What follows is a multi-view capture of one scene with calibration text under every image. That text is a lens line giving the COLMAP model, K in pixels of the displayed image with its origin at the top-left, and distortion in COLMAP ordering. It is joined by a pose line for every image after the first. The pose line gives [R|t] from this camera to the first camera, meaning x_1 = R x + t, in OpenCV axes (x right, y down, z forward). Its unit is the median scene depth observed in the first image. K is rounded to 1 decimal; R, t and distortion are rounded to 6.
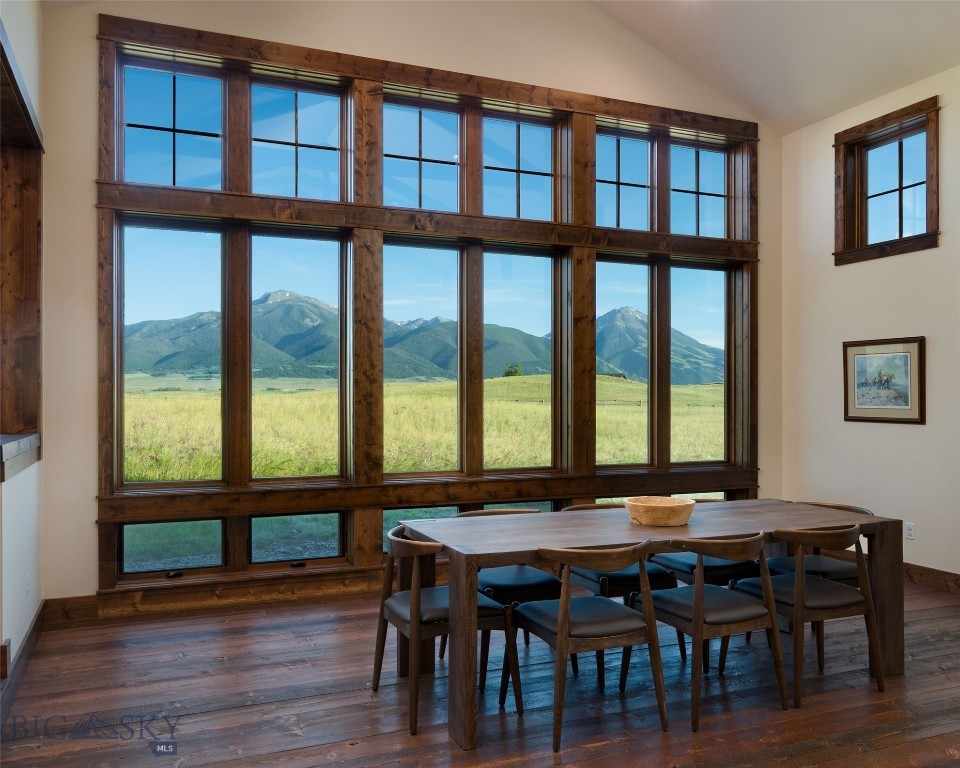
lens RADIAL K [[810.8, 0, 475.5], [0, 810.8, 391.9], [0, 0, 1]] dist [0.004839, -0.024359]
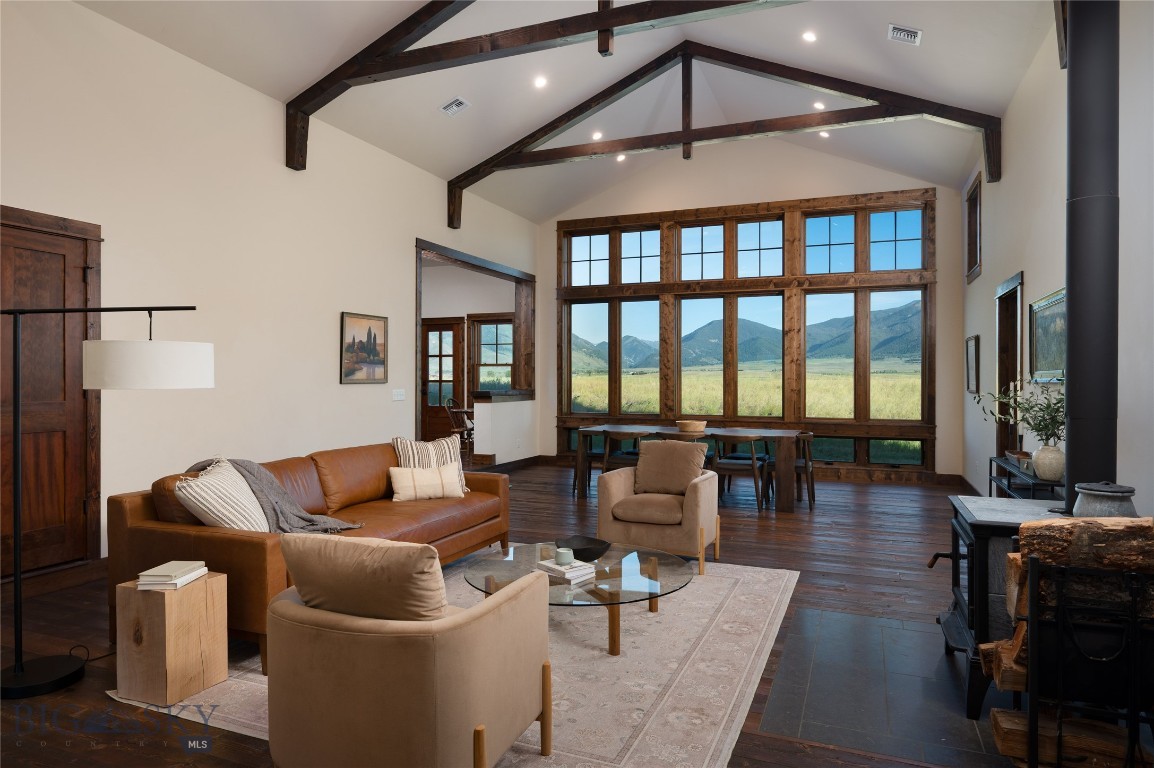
lens RADIAL K [[701.3, 0, 582.9], [0, 701.3, 375.3], [0, 0, 1]] dist [-0.003177, -0.000277]
pose [[0.713381, 0.000107, -0.700776, 0.953501], [0.002233, 0.999995, 0.002426, -0.000306], [0.700773, -0.003296, 0.713377, -0.412522]]
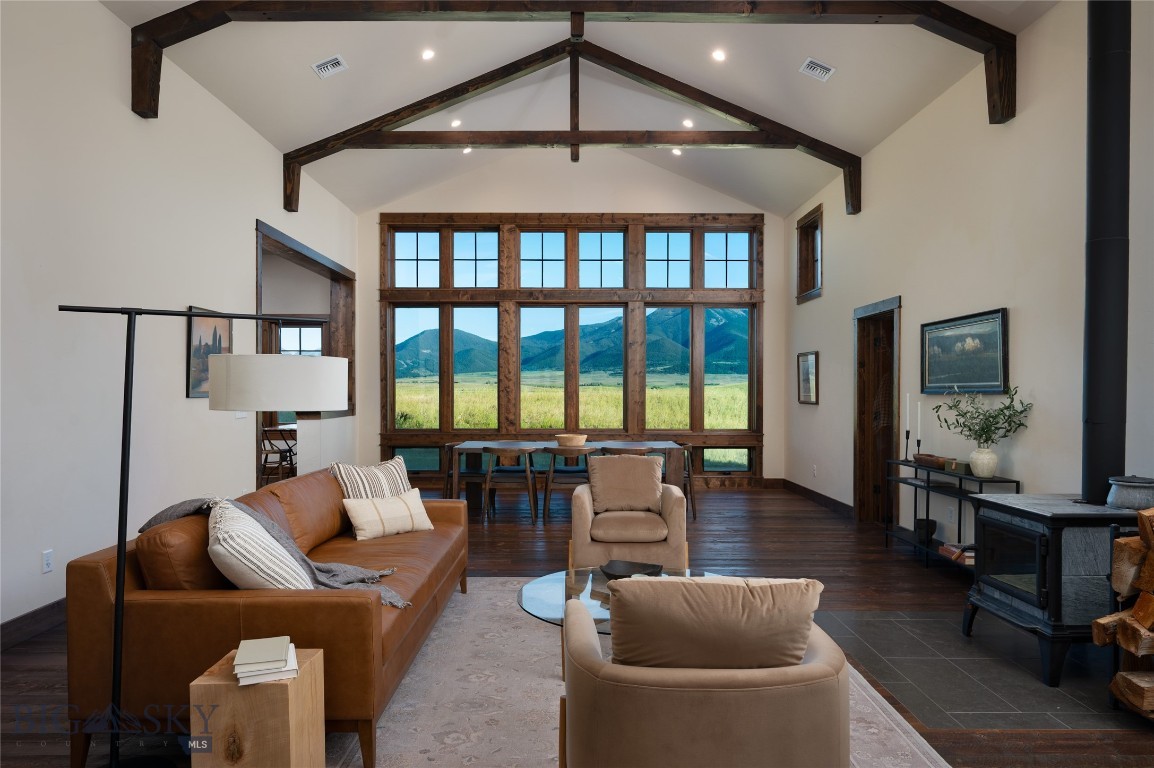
lens RADIAL K [[735.4, 0, 573.2], [0, 735.4, 393.8], [0, 0, 1]] dist [-0.004809, 0.004503]
pose [[0.924138, 0.003635, -0.382041, 0.678338], [0.000671, 0.999938, 0.011138, 0.000188], [0.382058, -0.010549, 0.924078, -0.558081]]
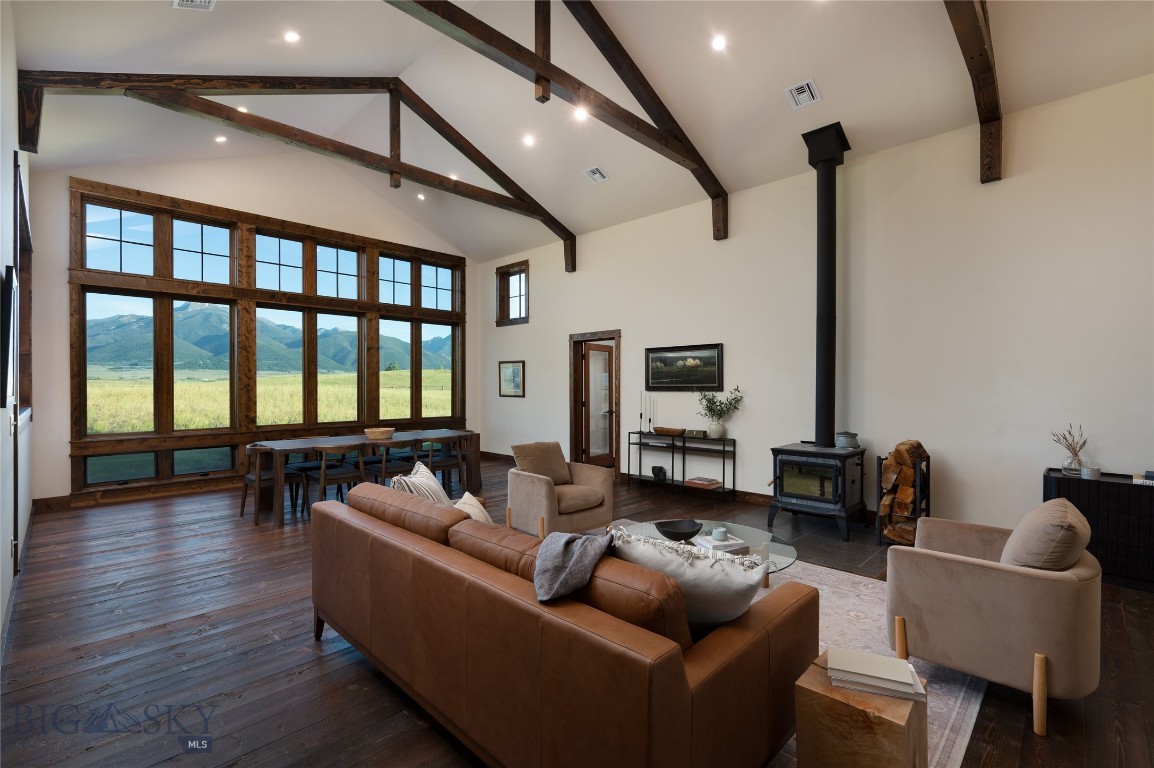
lens RADIAL K [[512.2, 0, 581.6], [0, 512.2, 386.2], [0, 0, 1]] dist [-0.000858, -0.000546]
pose [[0.919099, -0.000865, 0.394025, 0.121031], [-0.004022, 0.999925, 0.011575, -0.011719], [-0.394005, -0.012224, 0.919027, -0.446345]]
